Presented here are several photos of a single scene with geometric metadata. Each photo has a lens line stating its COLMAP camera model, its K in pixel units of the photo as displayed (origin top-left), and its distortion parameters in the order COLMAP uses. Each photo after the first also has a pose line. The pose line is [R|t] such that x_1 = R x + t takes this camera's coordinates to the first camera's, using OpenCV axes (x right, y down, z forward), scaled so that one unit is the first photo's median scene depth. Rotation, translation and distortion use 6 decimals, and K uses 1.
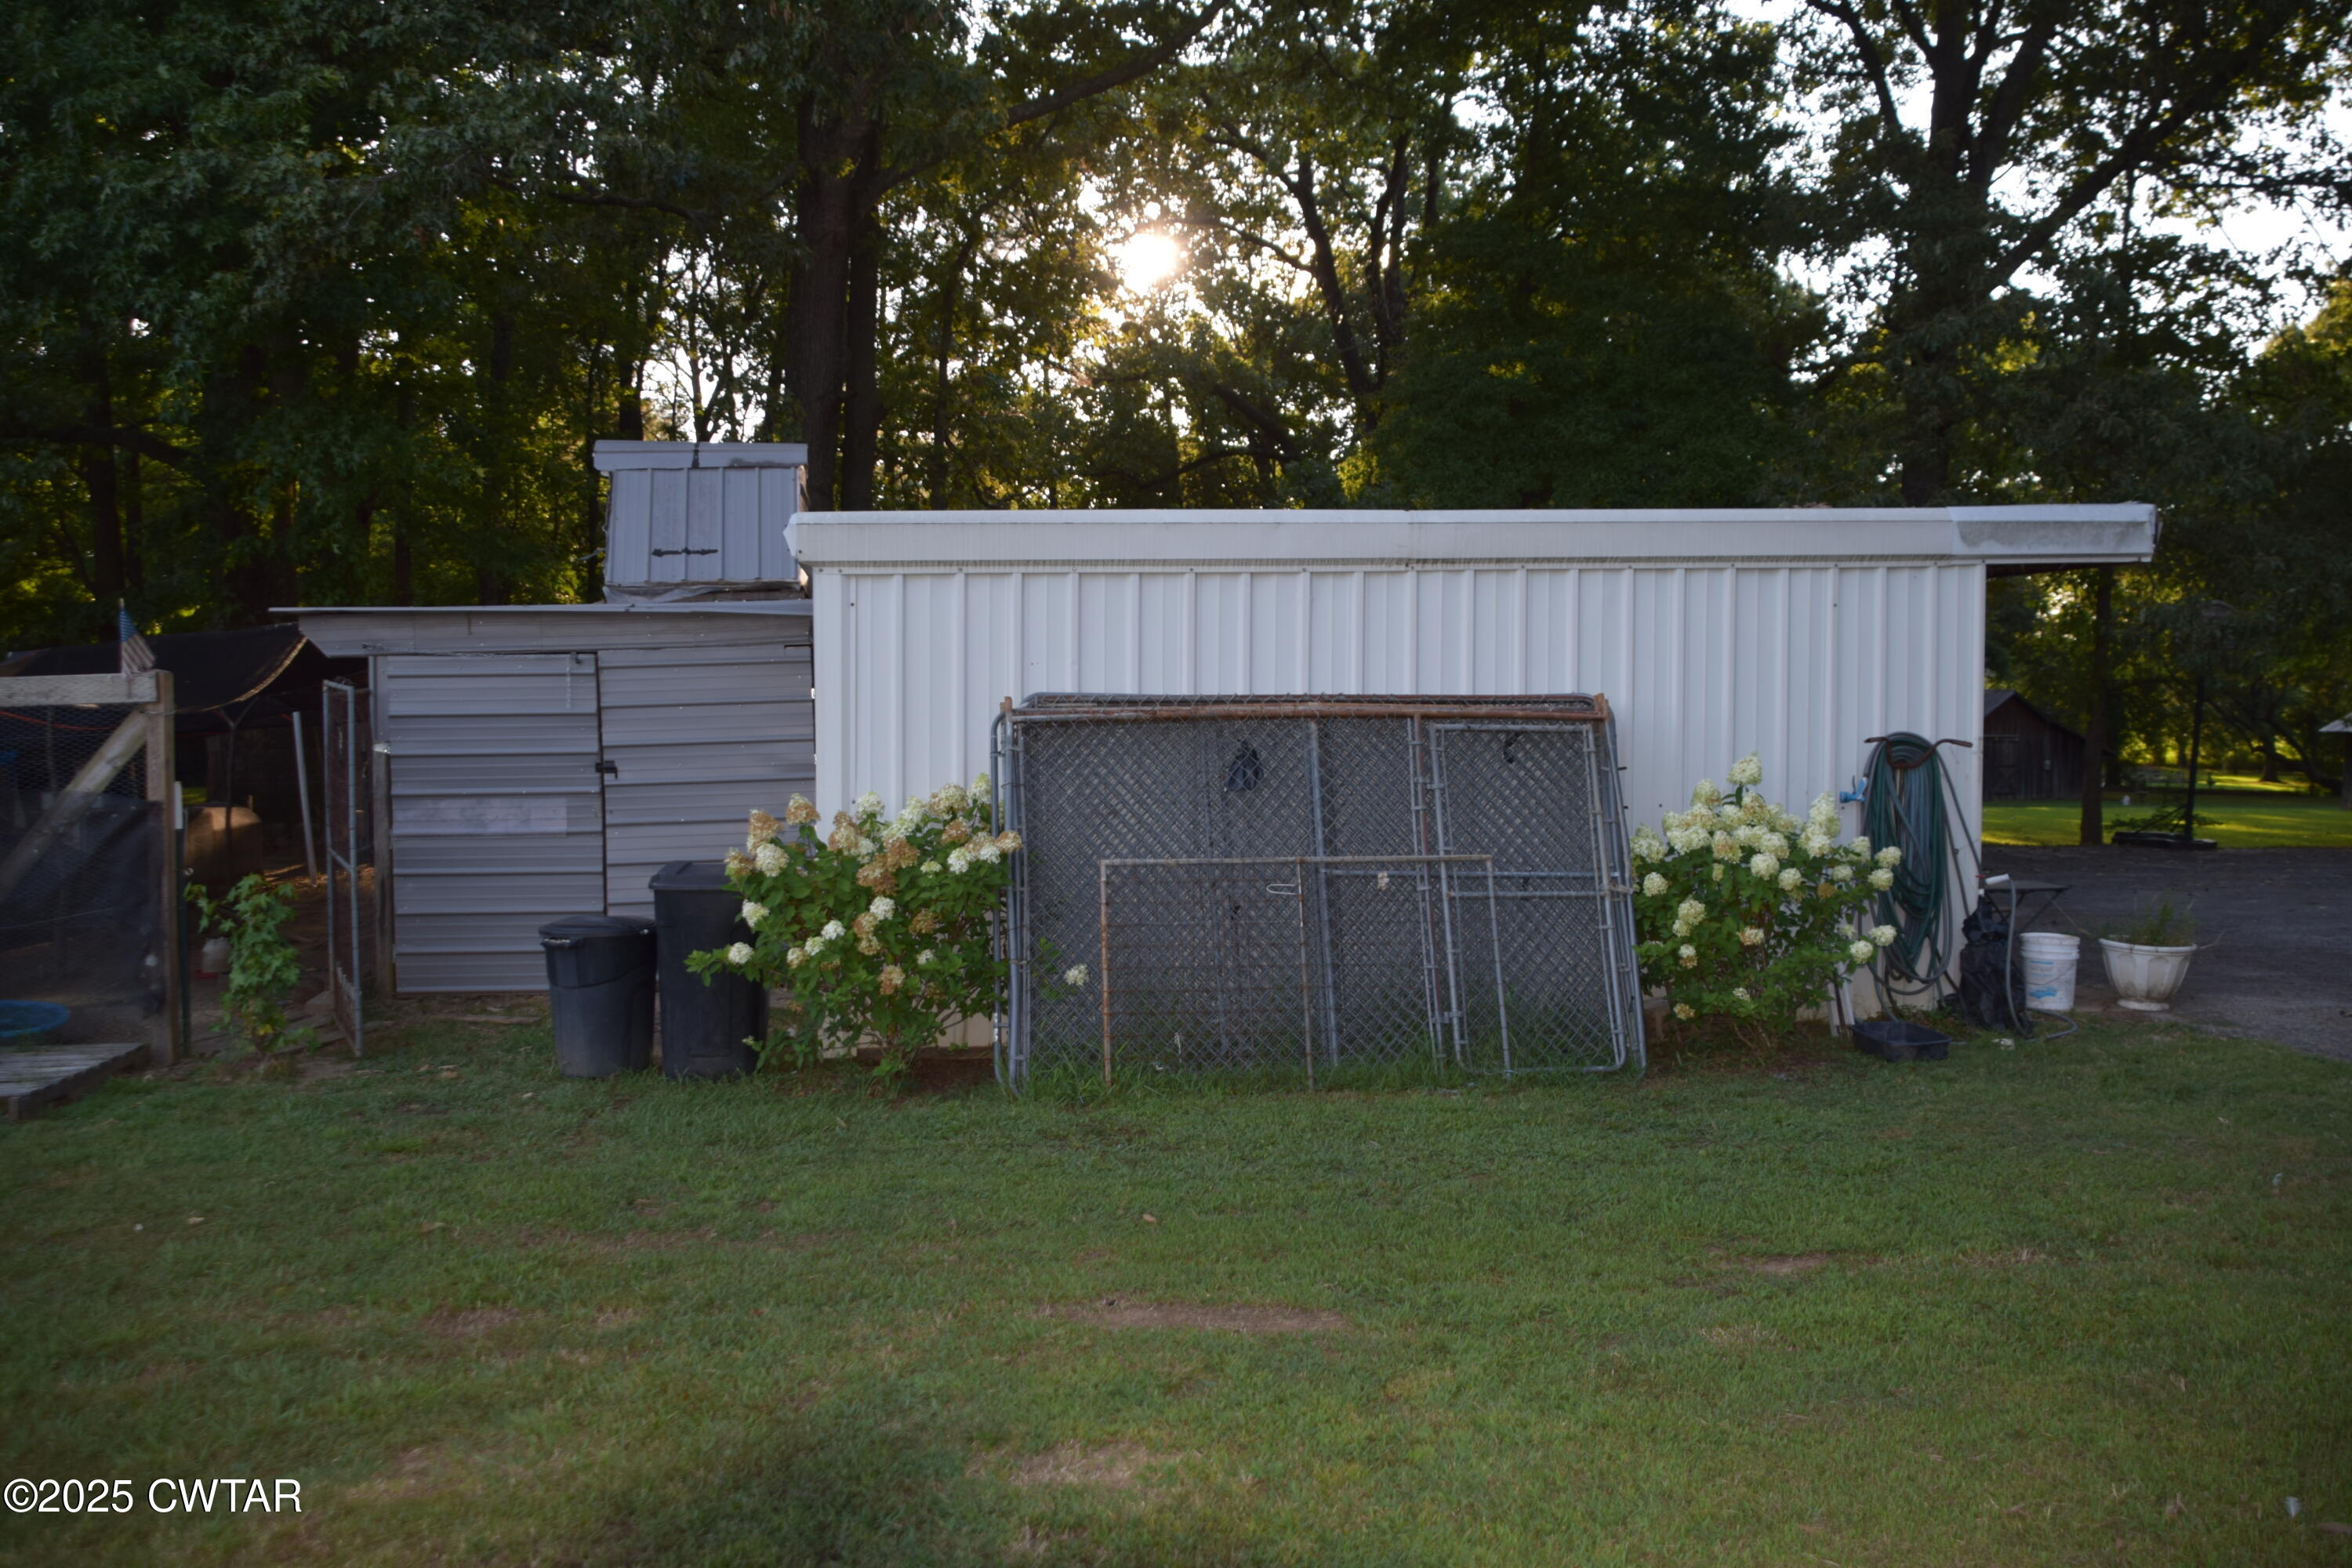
lens RADIAL K [[1788.1, 0, 1175.8], [0, 1788.1, 780.5], [0, 0, 1]] dist [-0.060701, 0.000580]
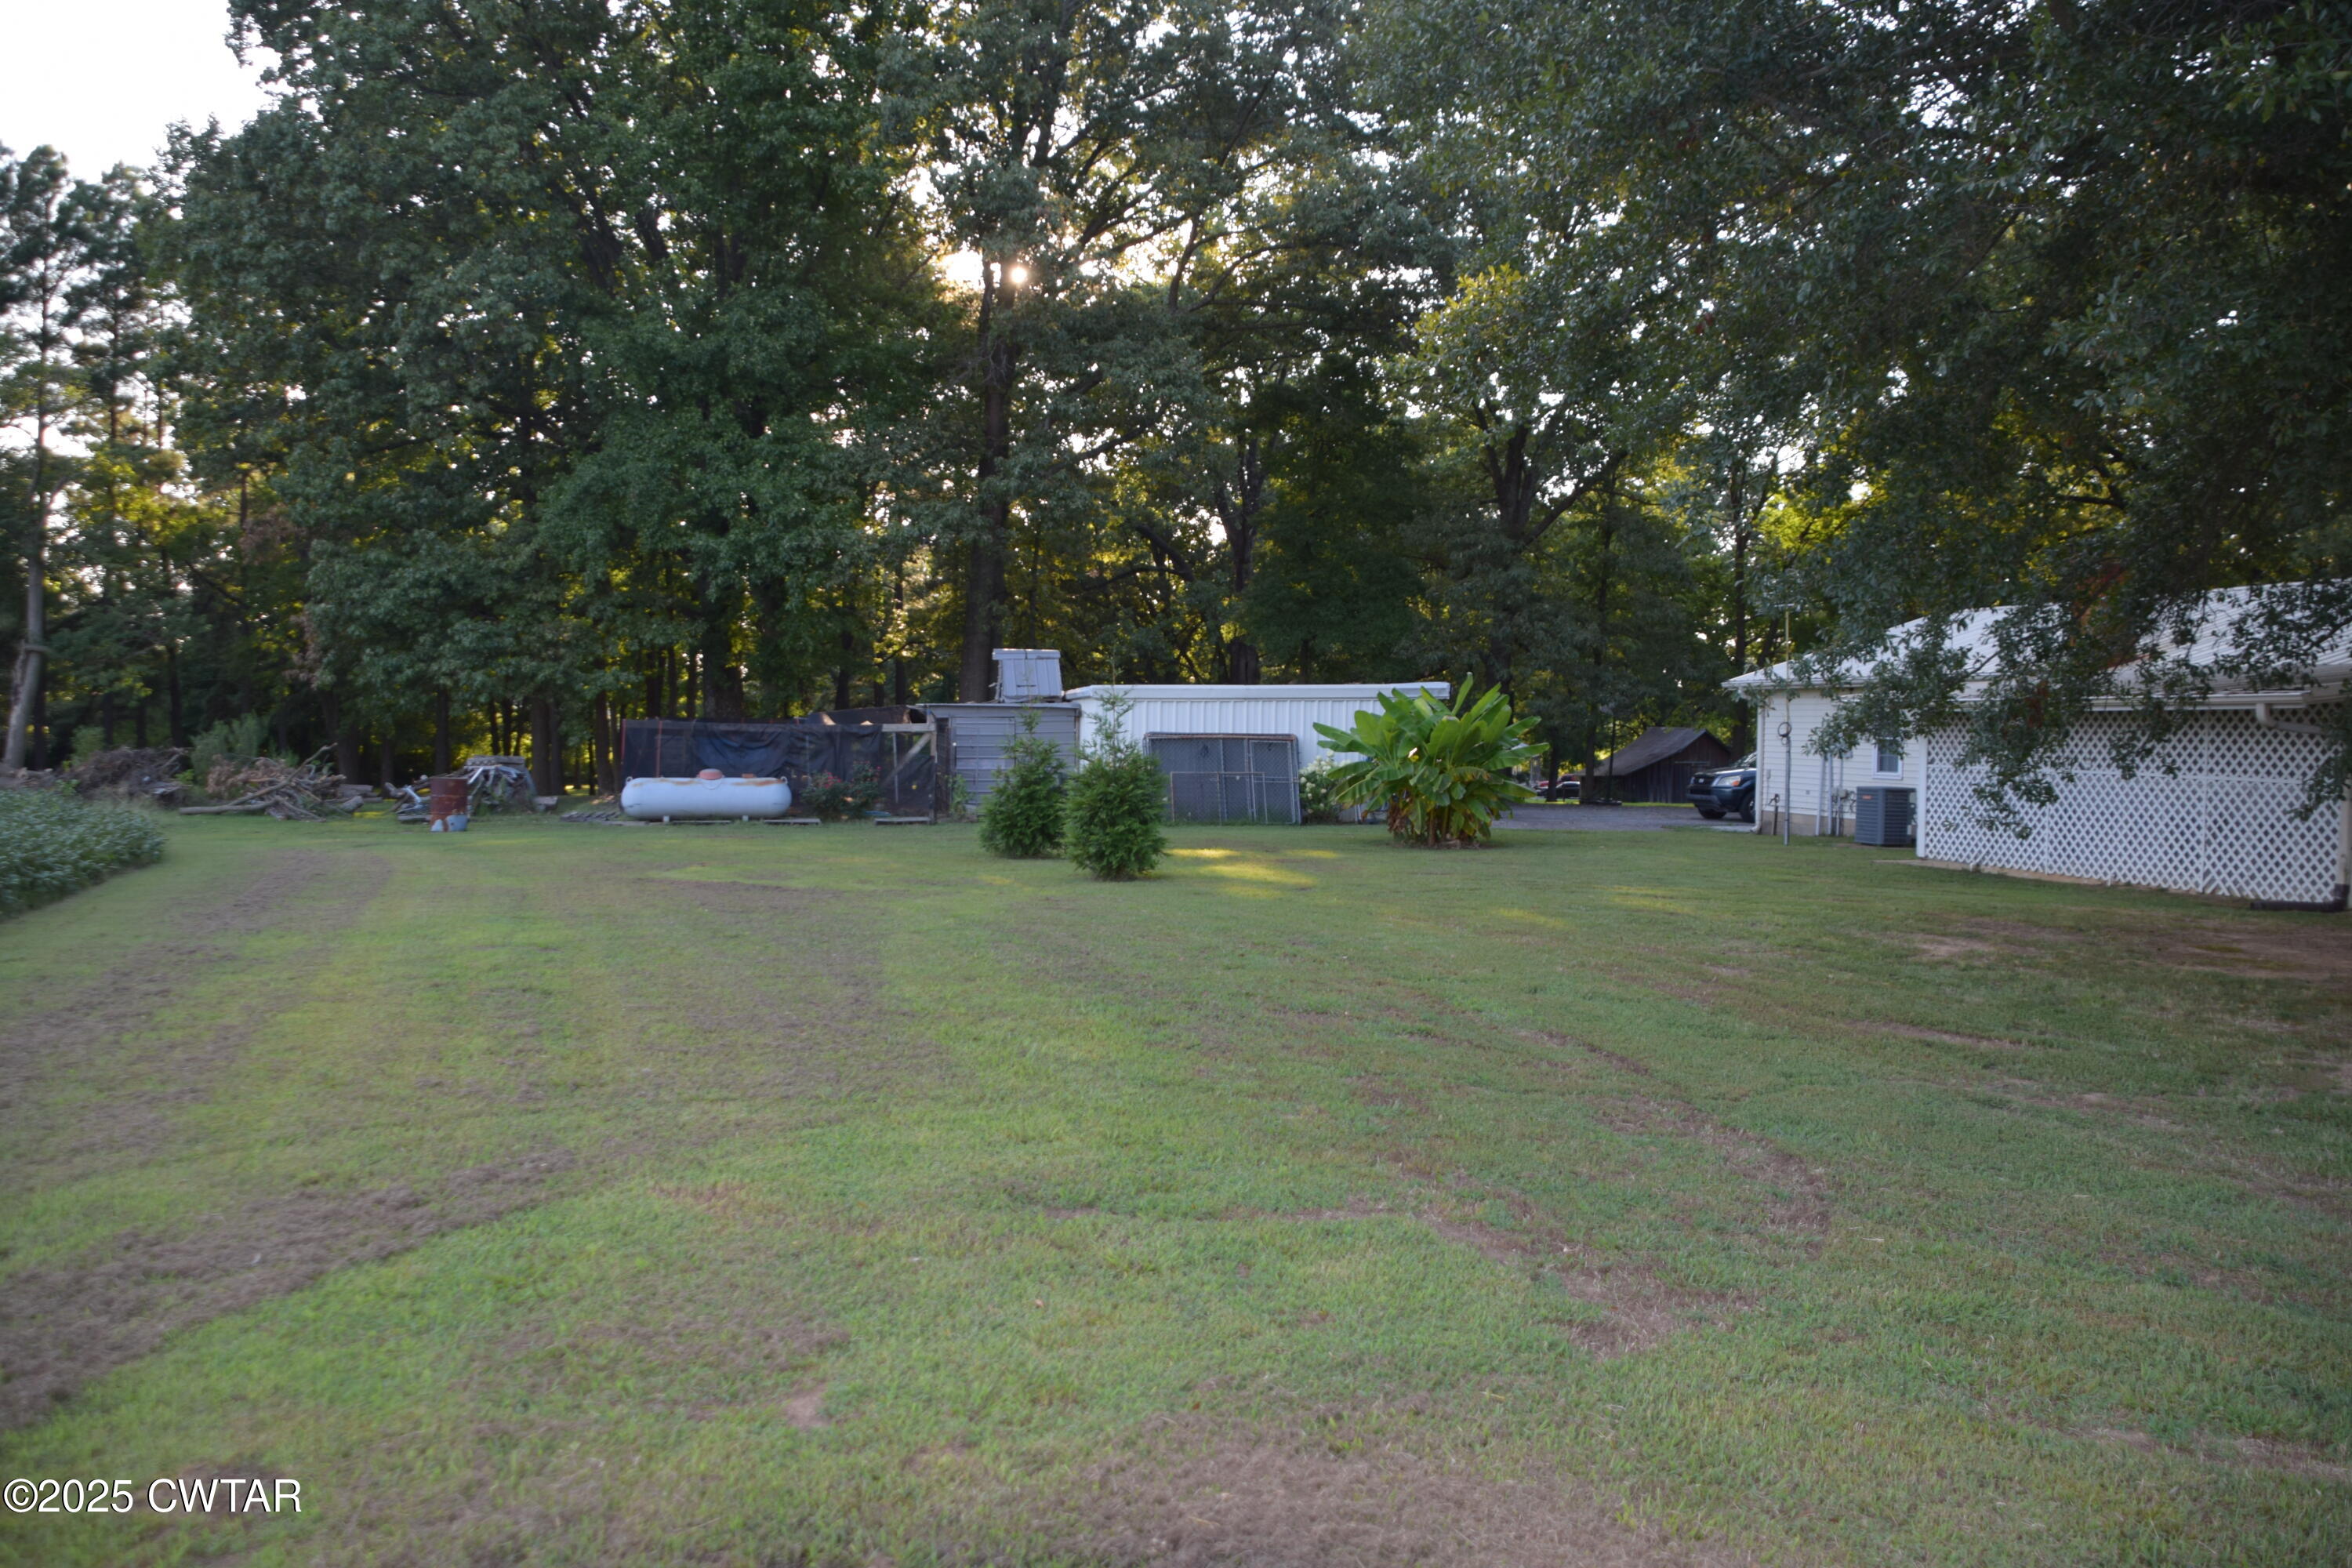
lens RADIAL K [[1788.1, 0, 1176.0], [0, 1788.1, 781.9], [0, 0, 1]] dist [-0.060701, 0.000580]
pose [[0.996272, 0.011163, 0.085548, -0.380128], [-0.010205, 0.999880, -0.011622, 0.112391], [-0.085667, 0.010705, 0.996266, -3.096227]]
